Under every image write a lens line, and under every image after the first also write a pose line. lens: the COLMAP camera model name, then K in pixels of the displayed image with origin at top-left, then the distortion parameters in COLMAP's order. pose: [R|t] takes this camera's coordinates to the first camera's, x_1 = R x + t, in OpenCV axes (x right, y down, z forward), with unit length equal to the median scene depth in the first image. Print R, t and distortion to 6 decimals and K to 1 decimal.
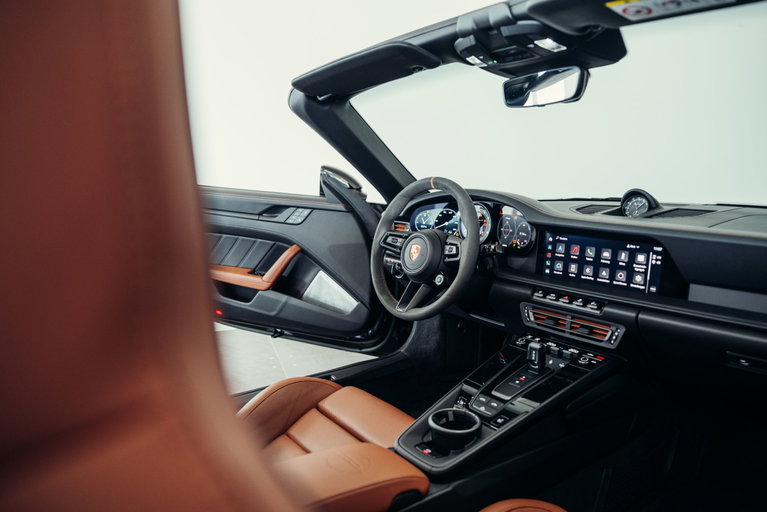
lens RADIAL K [[524.6, 0, 384.4], [0, 524.6, 250.1], [0, 0, 1]] dist [-0.043935, -0.000949]
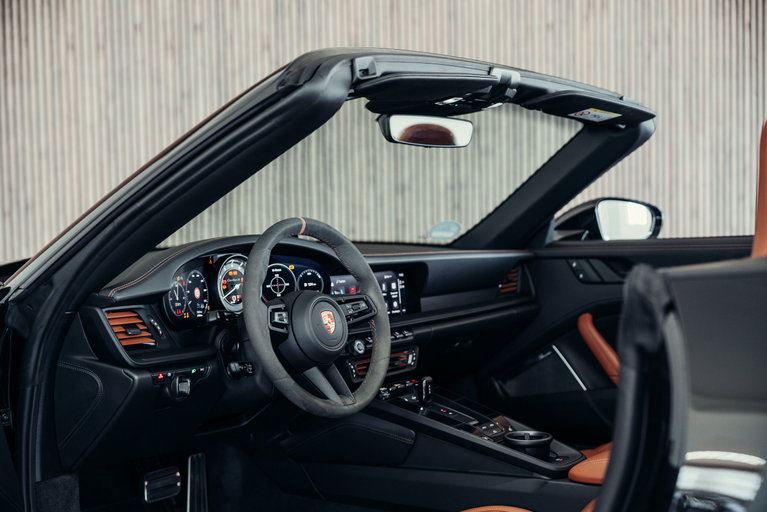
lens RADIAL K [[1089.4, 0, 387.2], [0, 1089.4, 258.5], [0, 0, 1]] dist [0.032408, 0.000000]
pose [[-0.270740, -0.043474, 0.961670, -1.627430], [0.156426, 0.983716, 0.088509, -0.234088], [-0.949858, 0.174393, -0.259531, 1.513322]]
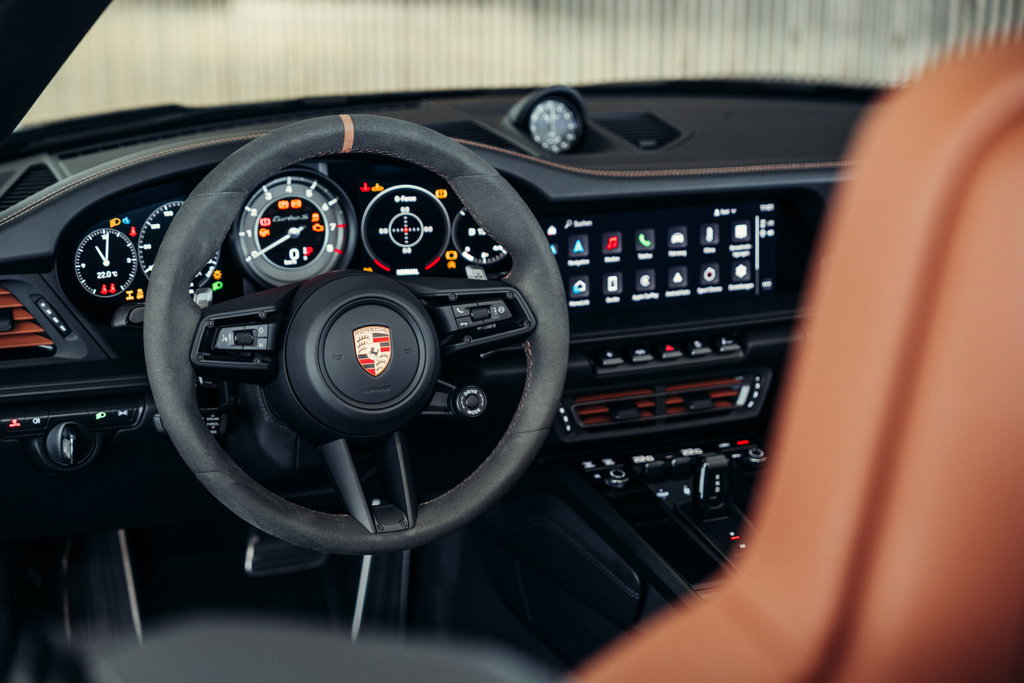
lens RADIAL K [[1690.3, 0, 512.7], [0, 1690.3, 341.1], [0, 0, 1]] dist [0.005387, 0.000000]
pose [[0.247649, -0.257386, 0.934036, -1.078147], [0.134419, 0.963871, 0.229968, -0.276536], [-0.959480, 0.068601, 0.273299, 0.725104]]
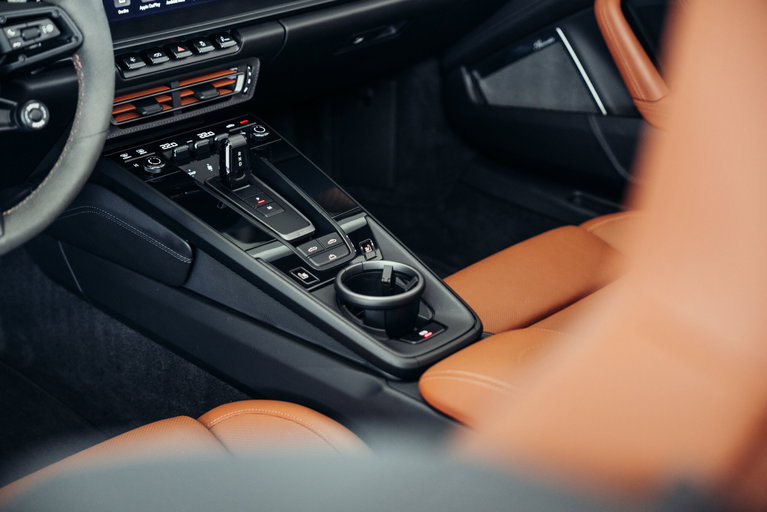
lens RADIAL K [[1189.8, 0, 383.5], [0, 1189.8, 256.2], [0, 0, 1]] dist [0.023381, 0.000000]
pose [[-0.129846, -0.433862, 0.891574, -0.875650], [0.127649, 0.884389, 0.448956, -0.247446], [-0.983283, 0.172103, -0.059452, 0.904024]]
